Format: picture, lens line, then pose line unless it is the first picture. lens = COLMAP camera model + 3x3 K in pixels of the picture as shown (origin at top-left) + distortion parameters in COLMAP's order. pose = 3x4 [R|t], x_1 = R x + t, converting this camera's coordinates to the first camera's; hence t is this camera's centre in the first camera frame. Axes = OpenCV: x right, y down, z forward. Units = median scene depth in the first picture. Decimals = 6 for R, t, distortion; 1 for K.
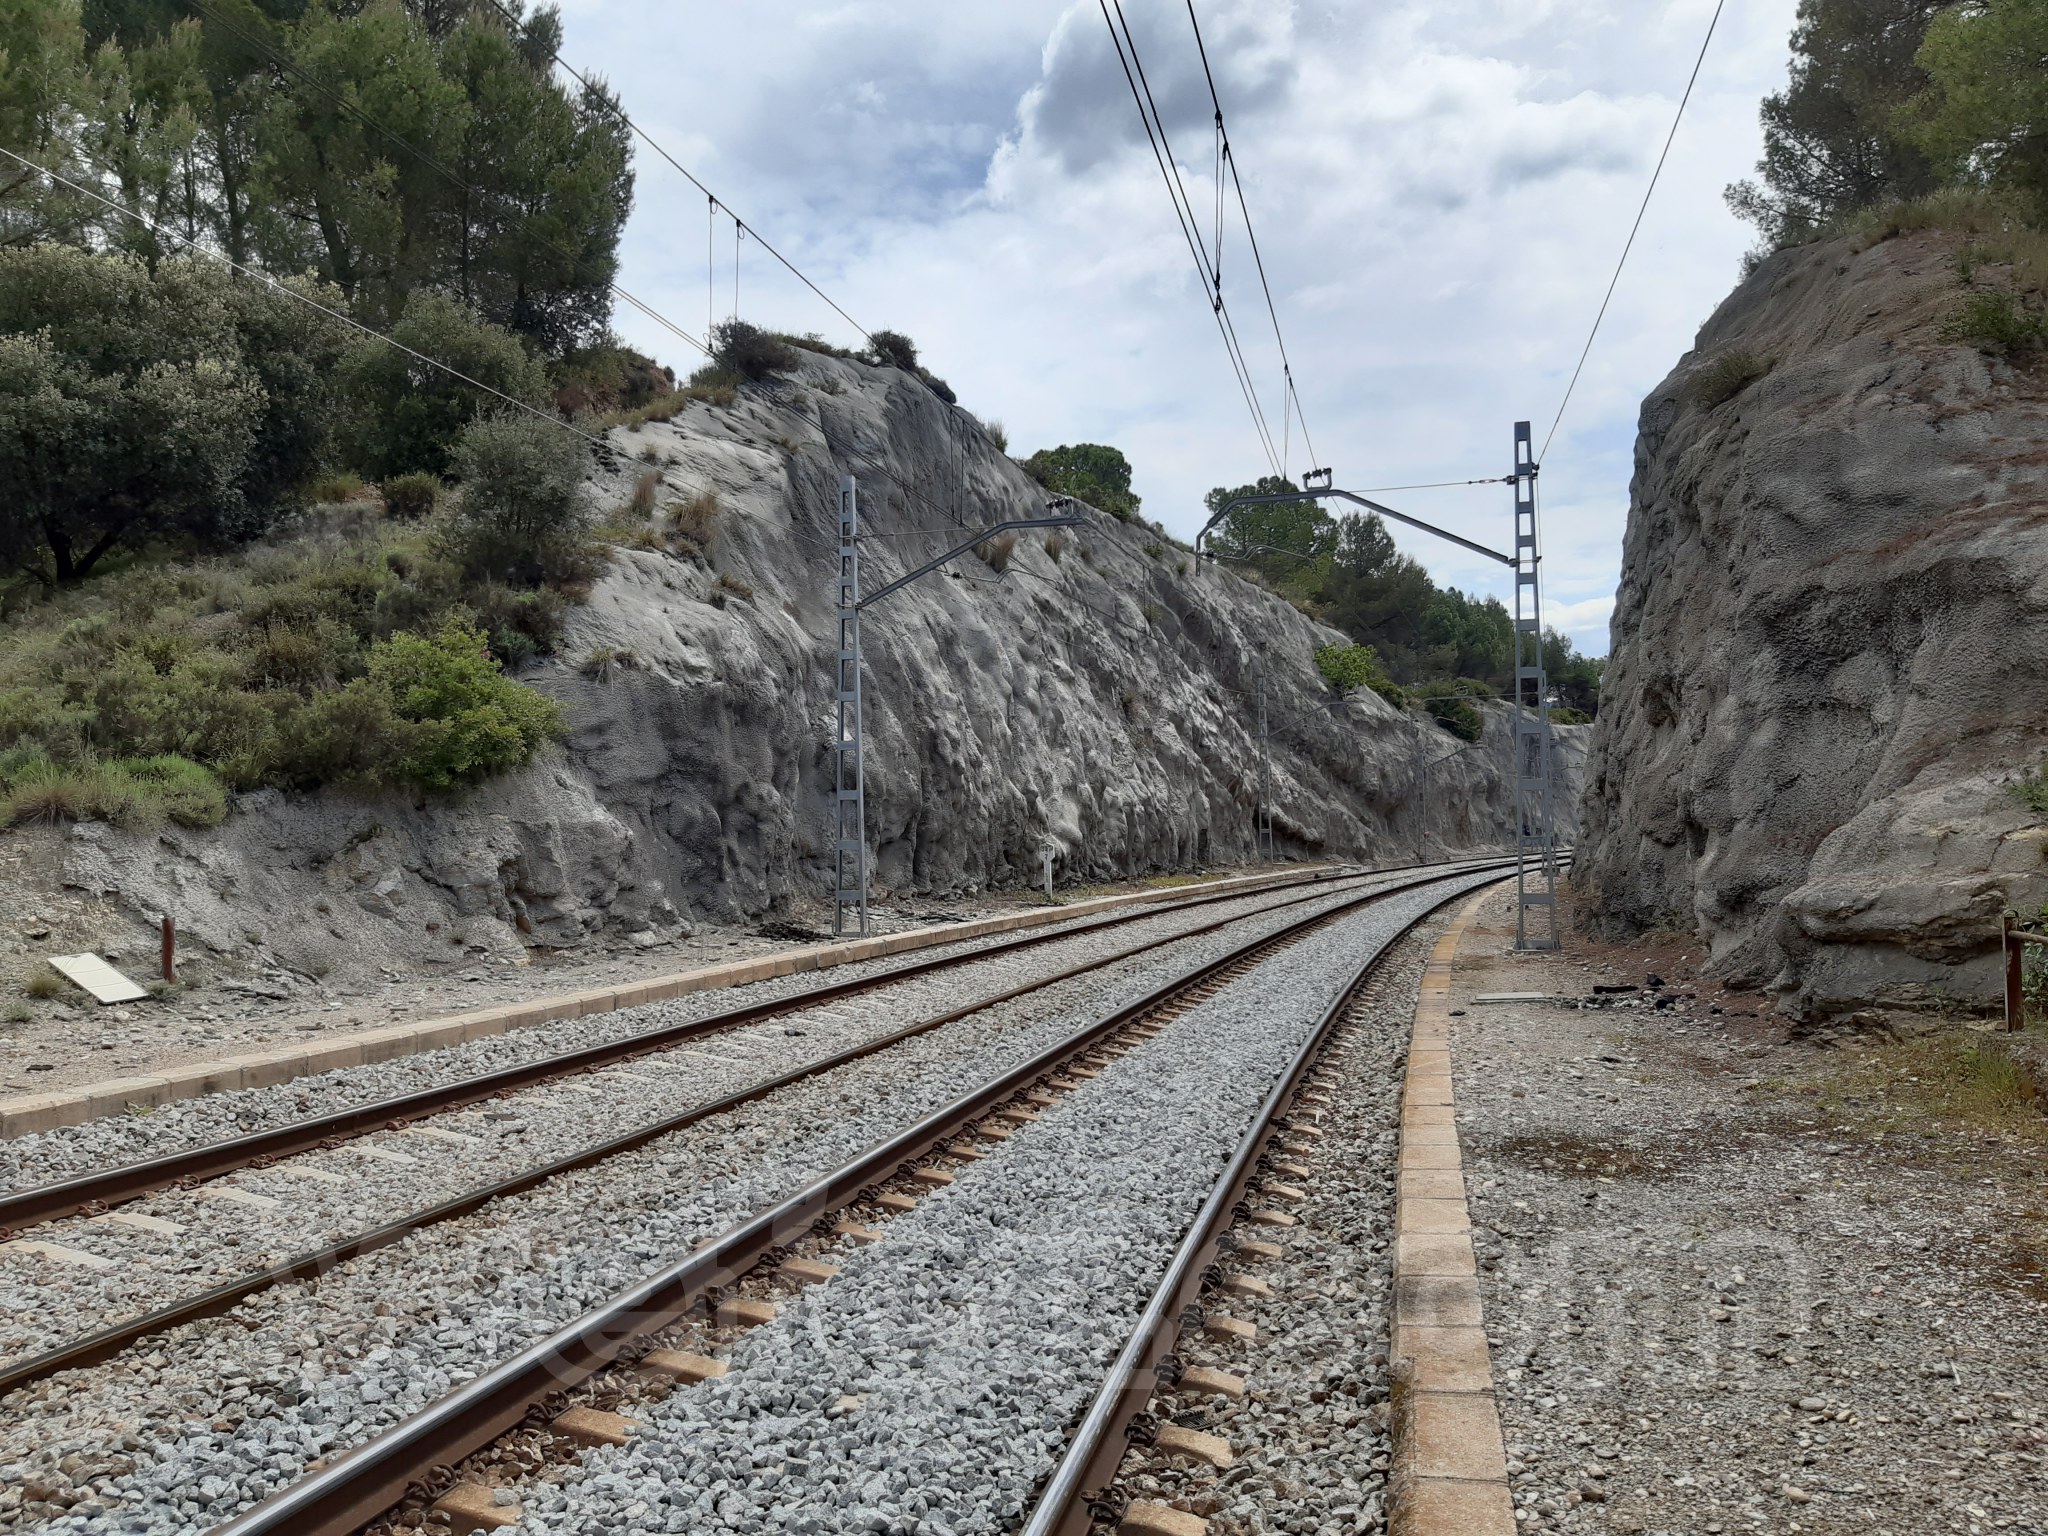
lens RADIAL K [[1583.1, 0, 1026.3], [0, 1583.1, 768.8], [0, 0, 1]] dist [0.044108, -0.091920]
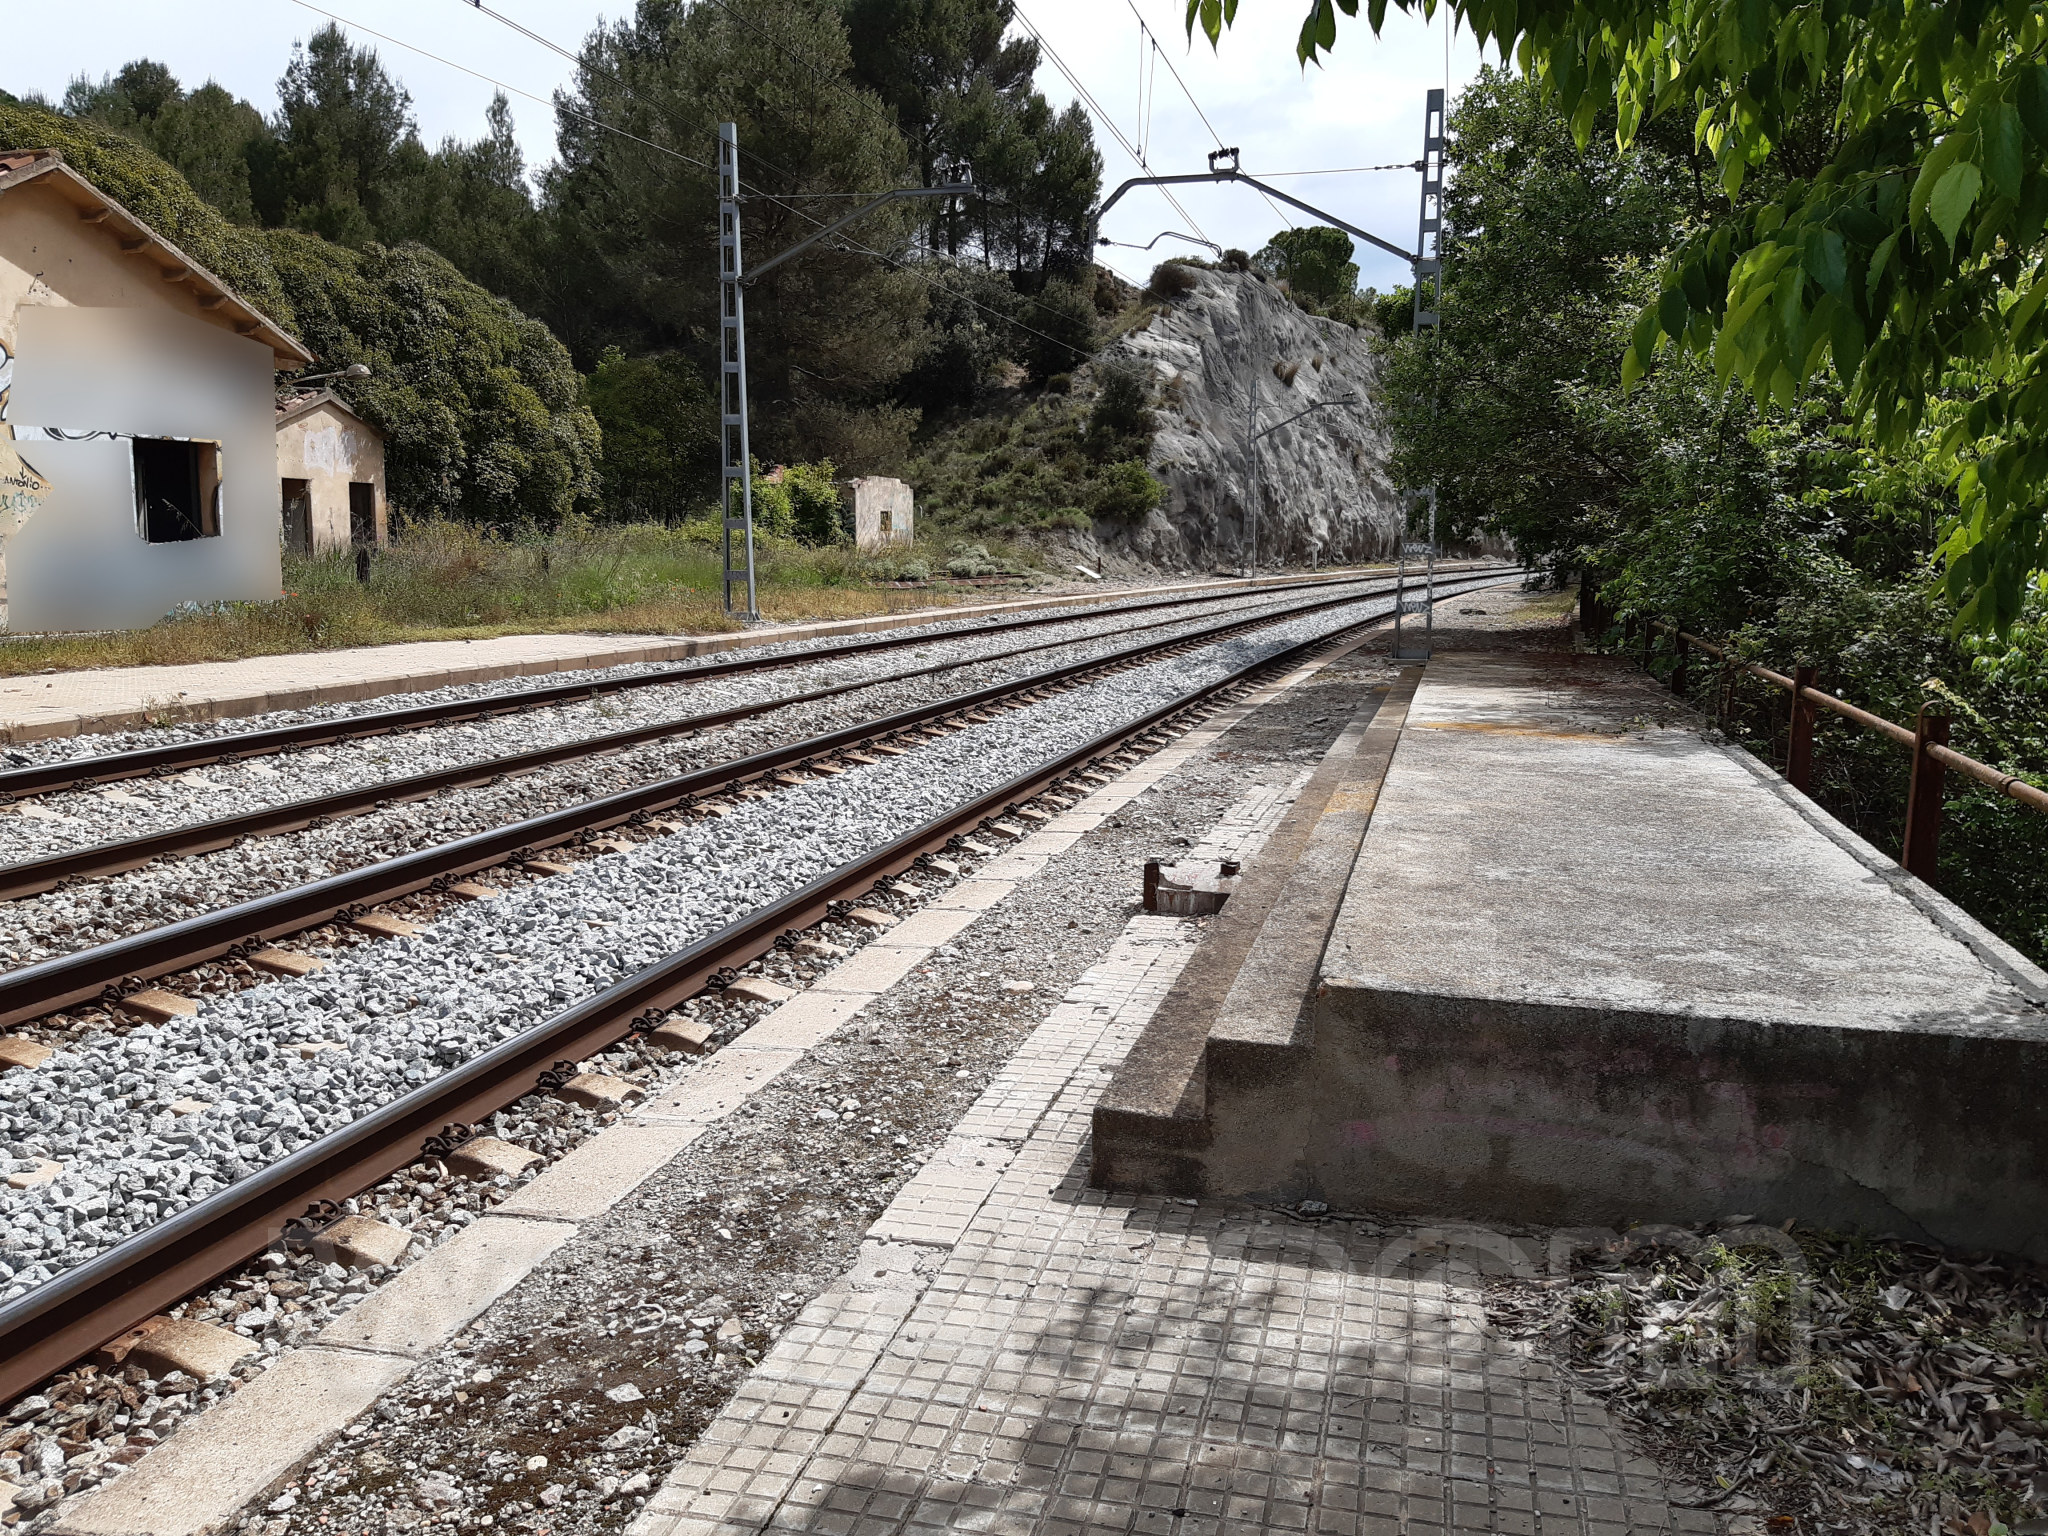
lens RADIAL K [[1583.1, 0, 1017.4], [0, 1583.1, 741.6], [0, 0, 1]] dist [0.044108, -0.091920]
pose [[0.992856, 0.038485, -0.112938, -0.105650], [-0.018490, 0.984746, 0.173010, -0.035806], [0.117873, -0.169686, 0.978423, -0.849884]]
